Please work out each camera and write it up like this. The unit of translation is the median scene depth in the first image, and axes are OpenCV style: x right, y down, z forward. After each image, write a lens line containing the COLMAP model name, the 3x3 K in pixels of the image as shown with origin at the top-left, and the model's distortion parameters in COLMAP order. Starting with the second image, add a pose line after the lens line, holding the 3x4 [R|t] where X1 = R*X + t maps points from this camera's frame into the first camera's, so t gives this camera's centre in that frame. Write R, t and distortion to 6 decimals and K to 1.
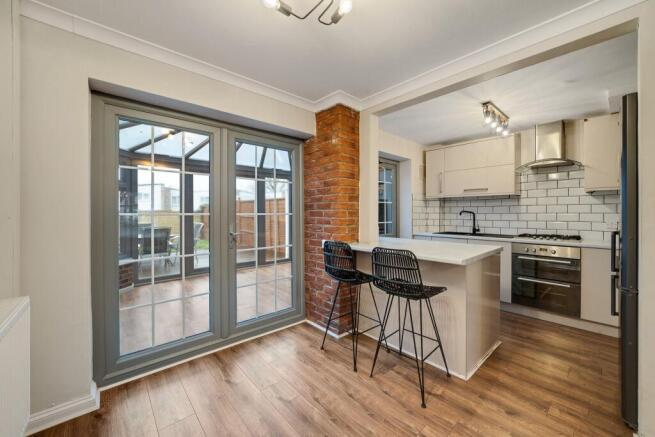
lens RADIAL K [[264.8, 0, 327.2], [0, 264.8, 215.4], [0, 0, 1]] dist [-0.007937, 0.000497]
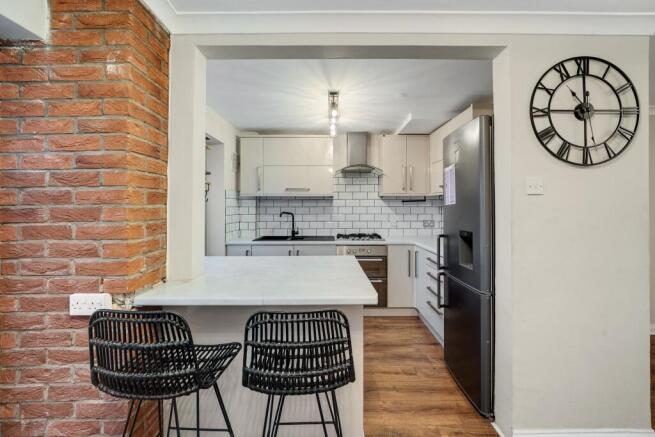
lens RADIAL K [[264.8, 0, 334.1], [0, 264.8, 204.6], [0, 0, 1]] dist [-0.007937, 0.000497]
pose [[0.662665, 0.005649, 0.748895, -0.051367], [0.007121, 0.999879, -0.013844, -0.040254], [-0.748882, 0.014507, 0.662544, 0.397573]]
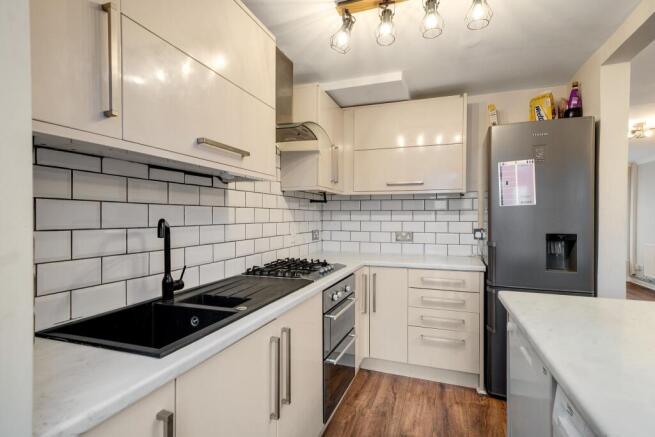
lens RADIAL K [[321.8, 0, 327.7], [0, 321.8, 218.1], [0, 0, 1]] dist [0.002143, 0.000110]
pose [[-0.457894, -0.001271, 0.889006, 0.237060], [0.009178, 0.999939, 0.006156, -0.026037], [-0.888959, 0.010978, -0.457854, 1.407215]]
